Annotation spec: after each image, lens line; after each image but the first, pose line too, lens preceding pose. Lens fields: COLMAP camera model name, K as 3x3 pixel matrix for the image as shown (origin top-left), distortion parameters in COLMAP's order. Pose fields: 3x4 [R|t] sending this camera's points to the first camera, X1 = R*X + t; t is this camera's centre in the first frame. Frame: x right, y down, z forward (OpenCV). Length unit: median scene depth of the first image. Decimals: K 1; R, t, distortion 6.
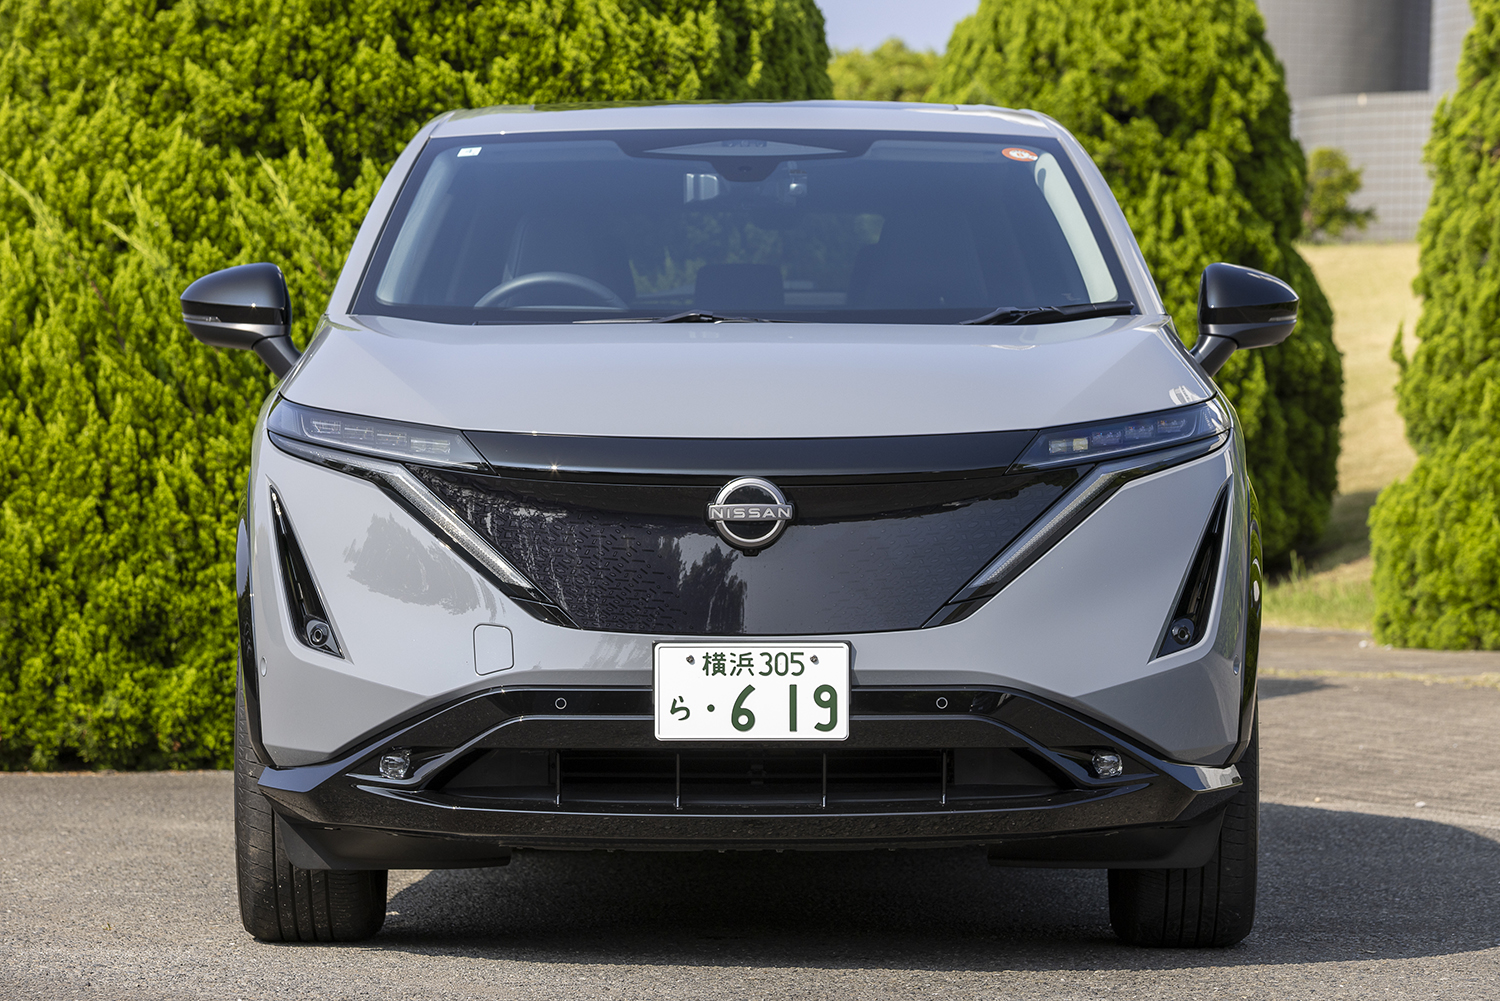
lens RADIAL K [[6454.0, 0, 743.0], [0, 6454.0, 524.9], [0, 0, 1]] dist [0.814889, 0.000000]
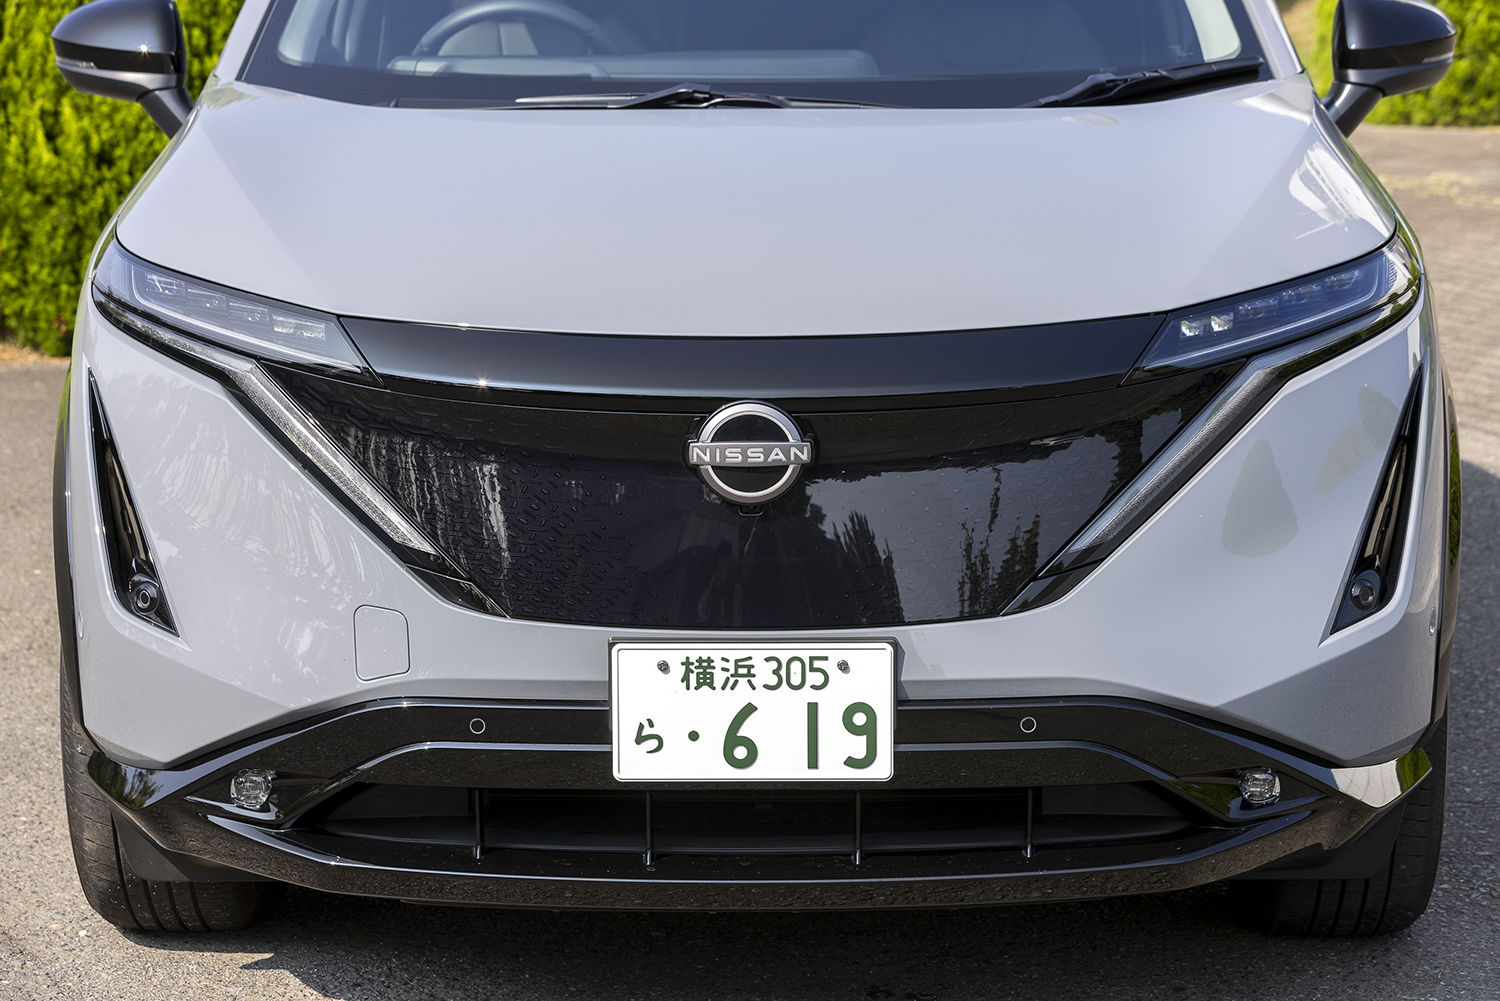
lens RADIAL K [[4086.3, 0, 674.5], [0, 4086.3, 445.0], [0, 0, 1]] dist [0.098175, 0.000000]
pose [[0.999495, -0.000886, -0.031777, 0.006848], [0.005289, 0.990312, 0.138760, -0.062678], [0.031347, -0.138858, 0.989816, 0.566400]]
